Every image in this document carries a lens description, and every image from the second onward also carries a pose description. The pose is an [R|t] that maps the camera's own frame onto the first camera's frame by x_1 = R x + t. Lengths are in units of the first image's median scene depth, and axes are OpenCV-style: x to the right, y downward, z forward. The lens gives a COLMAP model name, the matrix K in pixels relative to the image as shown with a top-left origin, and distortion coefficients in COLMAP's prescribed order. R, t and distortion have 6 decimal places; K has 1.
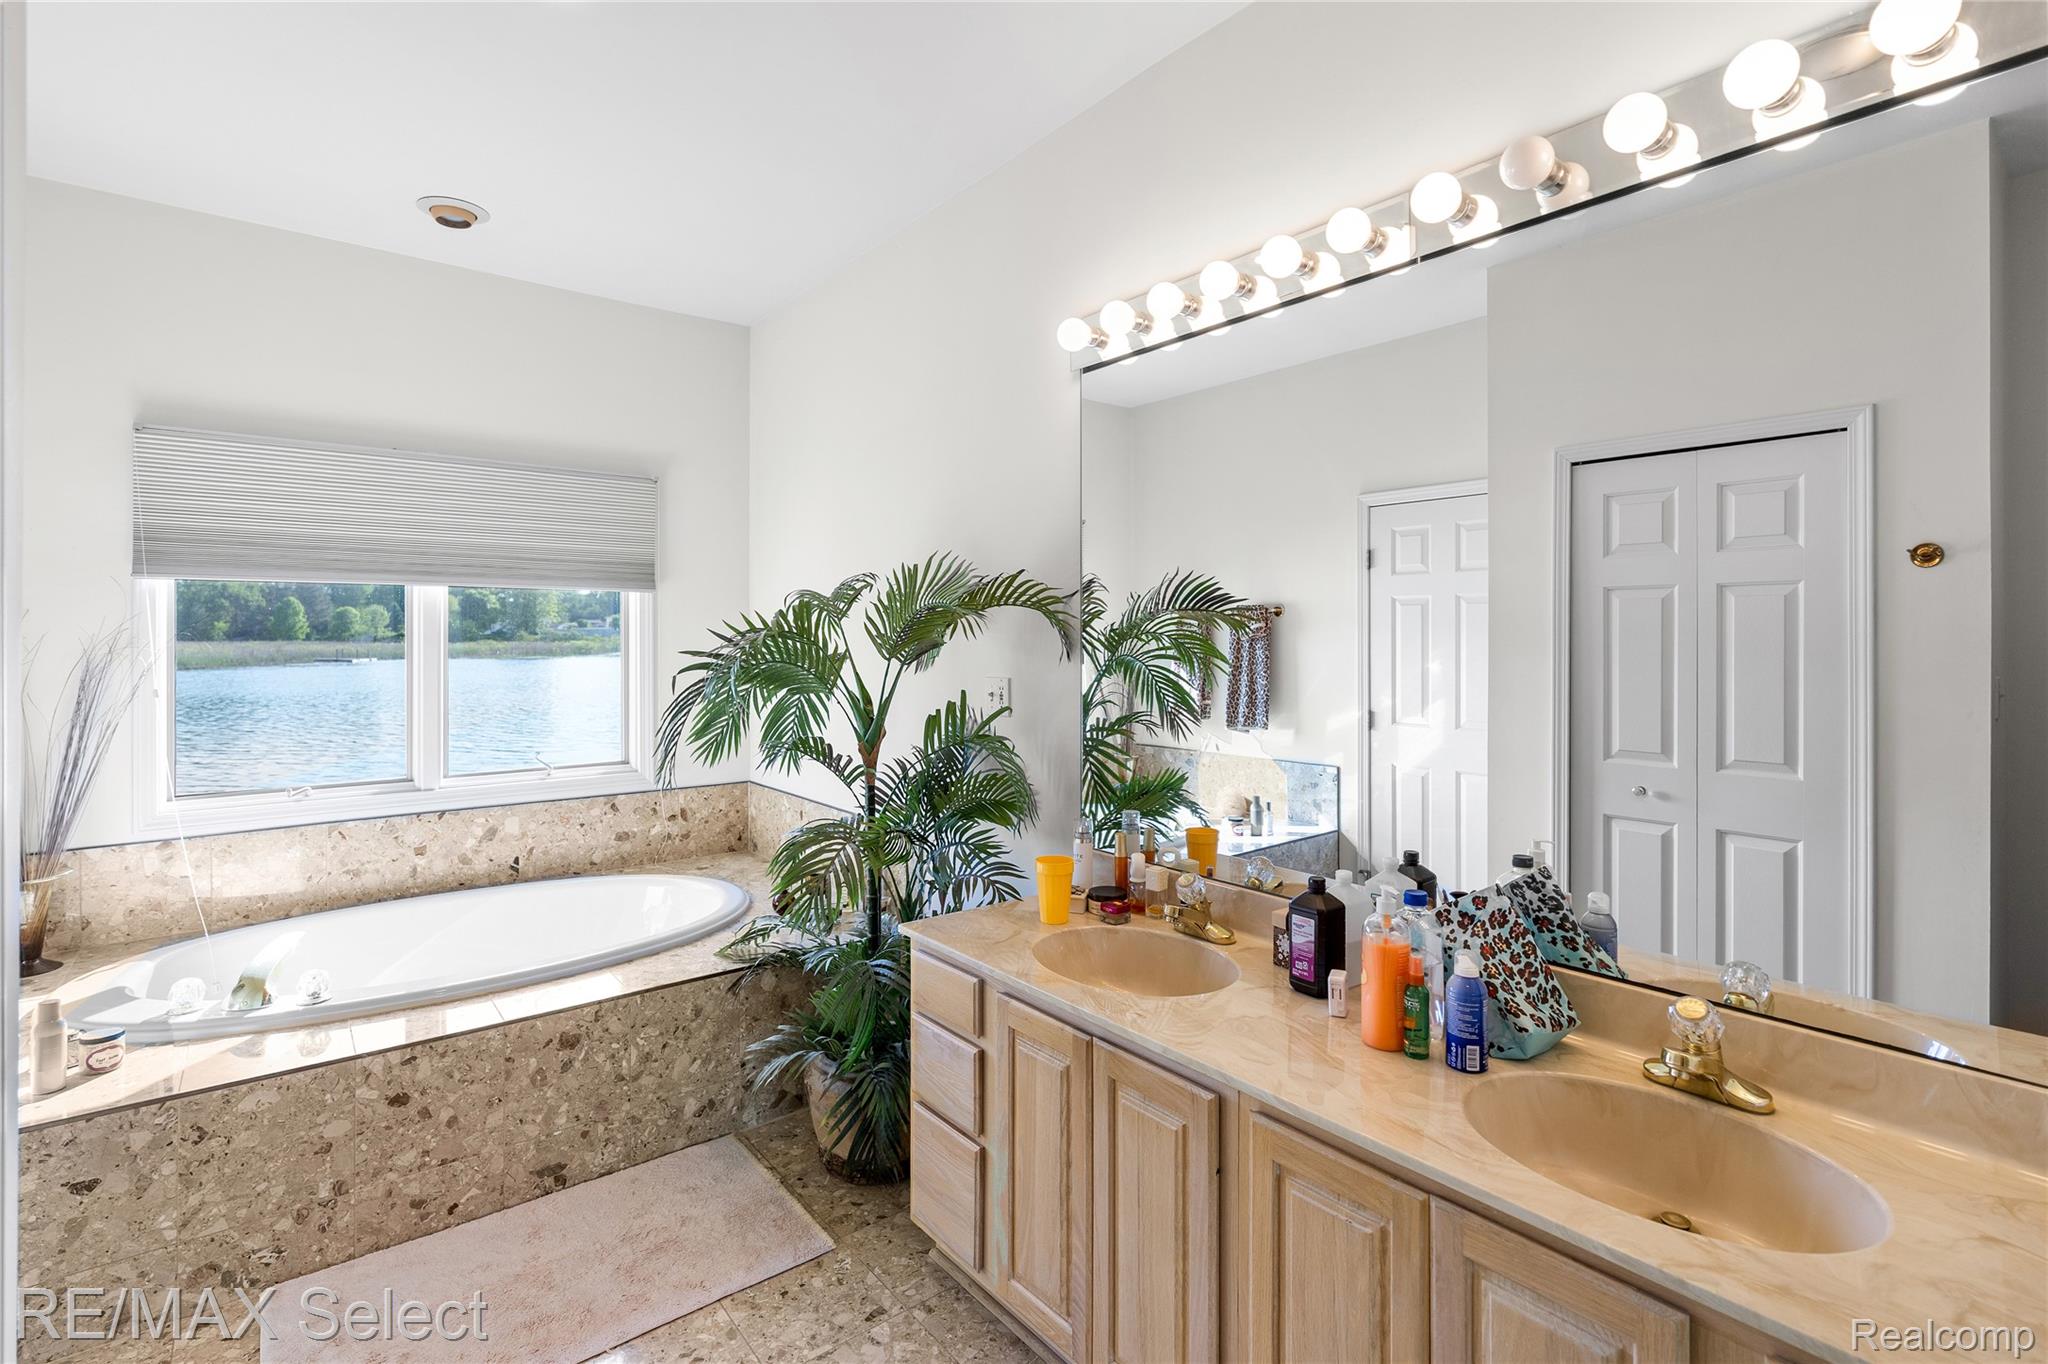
lens RADIAL K [[954.8, 0, 1047.8], [0, 954.8, 634.4], [0, 0, 1]] dist [-0.012457, 0.005315]
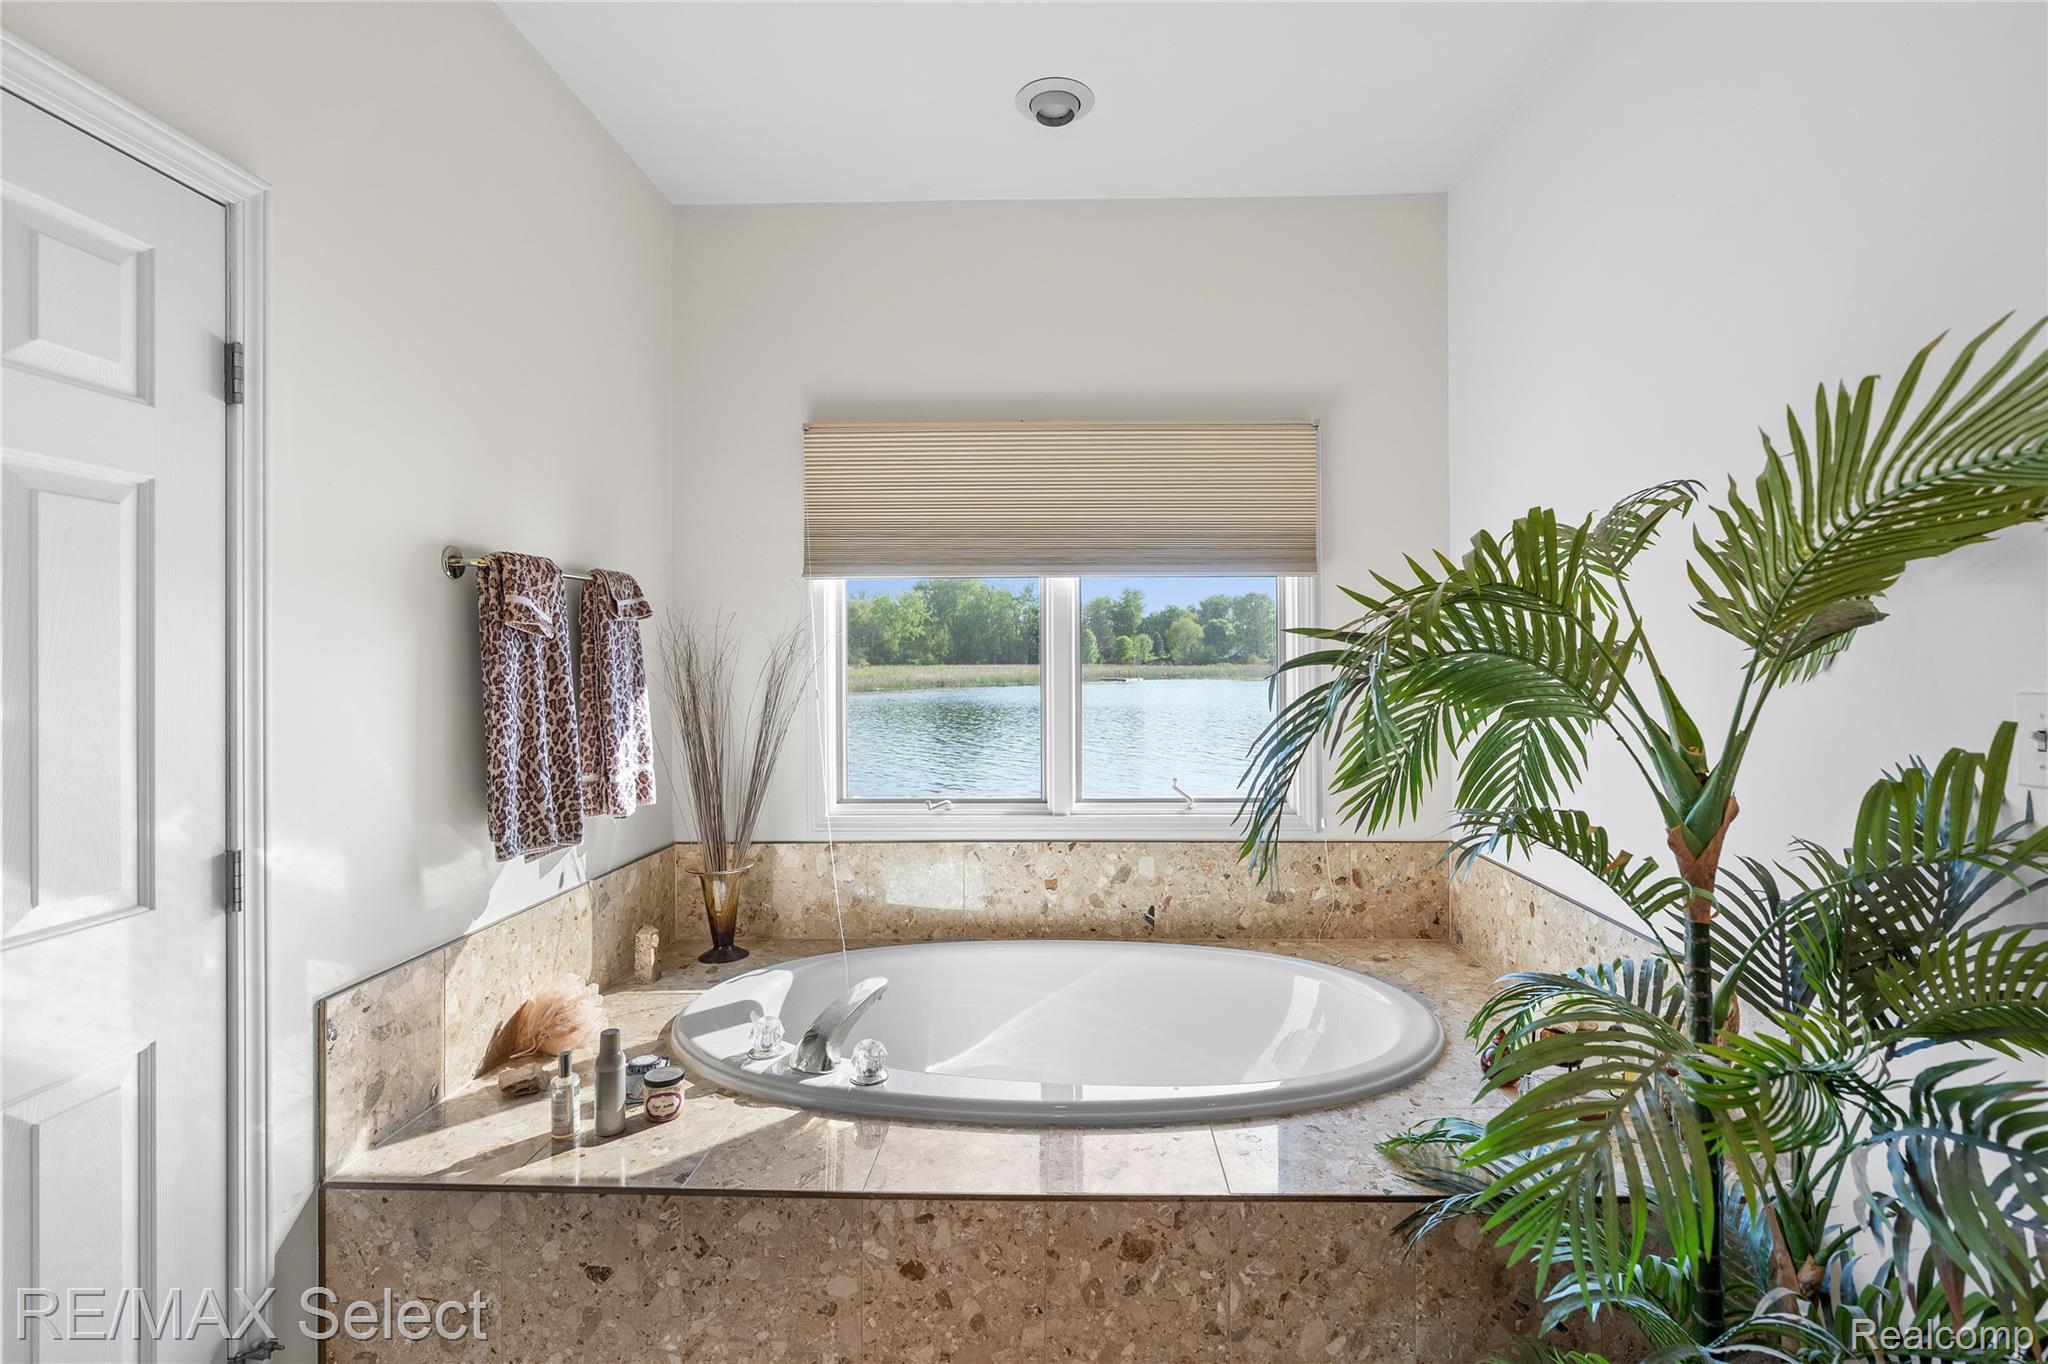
lens RADIAL K [[954.8, 0, 1034.4], [0, 954.8, 661.6], [0, 0, 1]] dist [-0.012457, 0.005315]
pose [[0.743730, -0.003408, -0.668472, -0.117973], [0.006413, 0.999977, 0.002038, 0.030120], [0.668449, -0.005803, 0.743735, 0.448844]]
